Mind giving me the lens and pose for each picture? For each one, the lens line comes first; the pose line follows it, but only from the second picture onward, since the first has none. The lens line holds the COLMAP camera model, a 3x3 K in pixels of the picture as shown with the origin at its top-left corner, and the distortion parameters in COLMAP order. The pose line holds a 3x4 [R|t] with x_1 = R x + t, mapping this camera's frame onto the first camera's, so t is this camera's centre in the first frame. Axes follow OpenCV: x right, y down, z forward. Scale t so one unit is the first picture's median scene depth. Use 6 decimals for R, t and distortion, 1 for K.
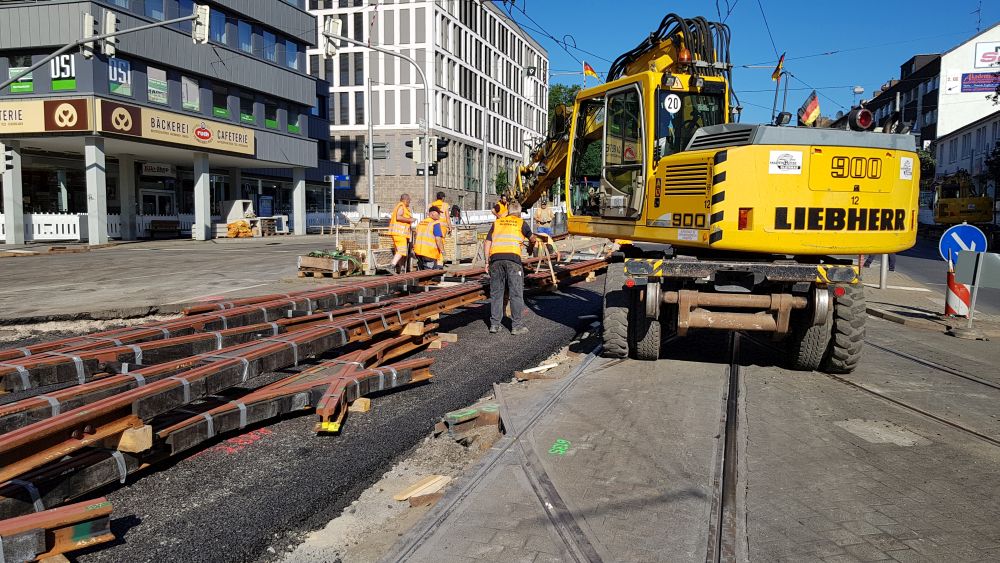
lens RADIAL K [[779.7, 0, 486.8], [0, 779.7, 278.3], [0, 0, 1]] dist [0.089549, -0.115314]
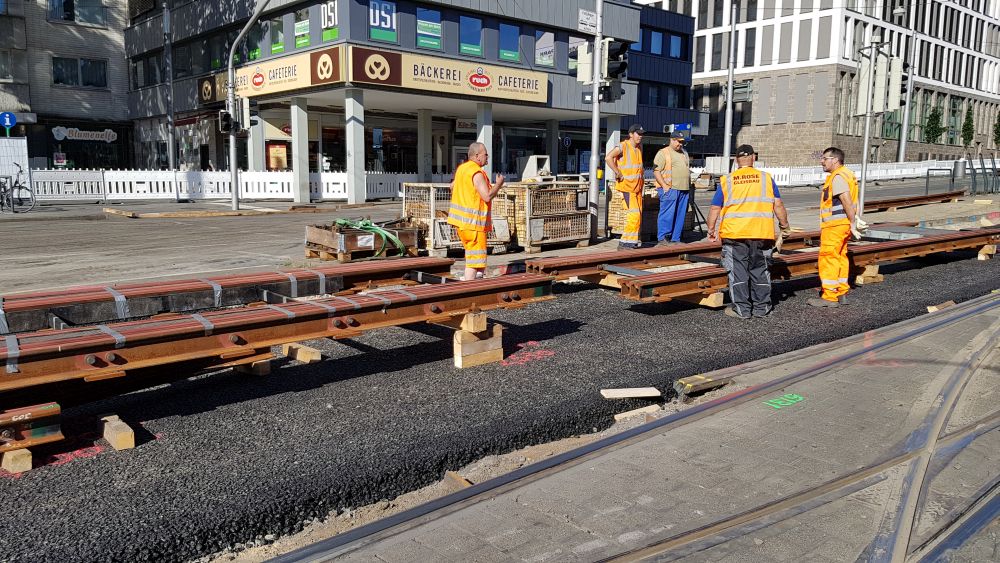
lens RADIAL K [[779.7, 0, 486.8], [0, 779.7, 278.3], [0, 0, 1]] dist [0.089549, -0.115314]
pose [[0.860364, 0.061509, -0.505954, 0.118793], [-0.036305, 0.997566, 0.059538, -0.015116], [0.508385, -0.032856, 0.860503, 0.262169]]
